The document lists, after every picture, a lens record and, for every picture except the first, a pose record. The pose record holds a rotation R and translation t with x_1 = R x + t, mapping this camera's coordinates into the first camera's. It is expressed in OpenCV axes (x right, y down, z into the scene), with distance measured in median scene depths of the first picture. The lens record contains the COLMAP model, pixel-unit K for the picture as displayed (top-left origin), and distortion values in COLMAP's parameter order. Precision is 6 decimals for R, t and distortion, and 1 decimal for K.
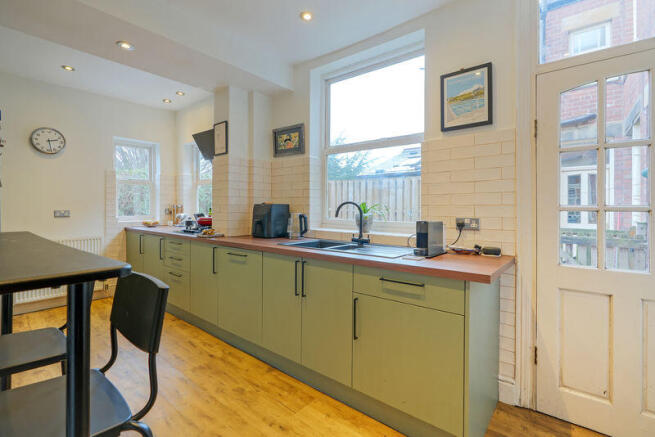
lens RADIAL K [[297.2, 0, 328.0], [0, 297.2, 202.5], [0, 0, 1]] dist [0.000513, 0.000033]
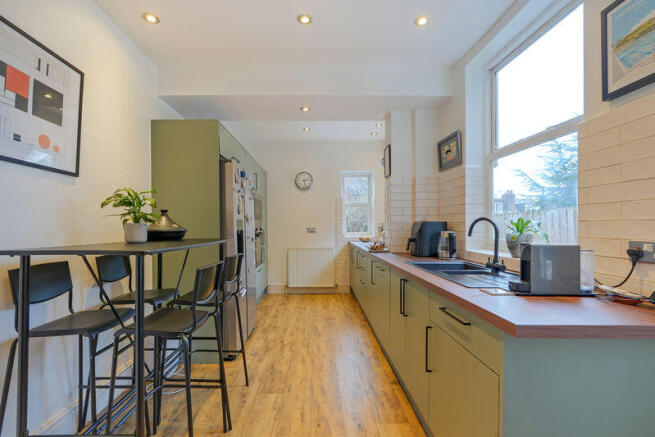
lens RADIAL K [[309.2, 0, 324.3], [0, 309.2, 223.1], [0, 0, 1]] dist [-0.001535, -0.000438]
pose [[0.640471, -0.007783, -0.767943, 0.367573], [0.012155, 0.999926, 0.000004, 0.005944], [0.767886, -0.009337, 0.640518, 0.102566]]
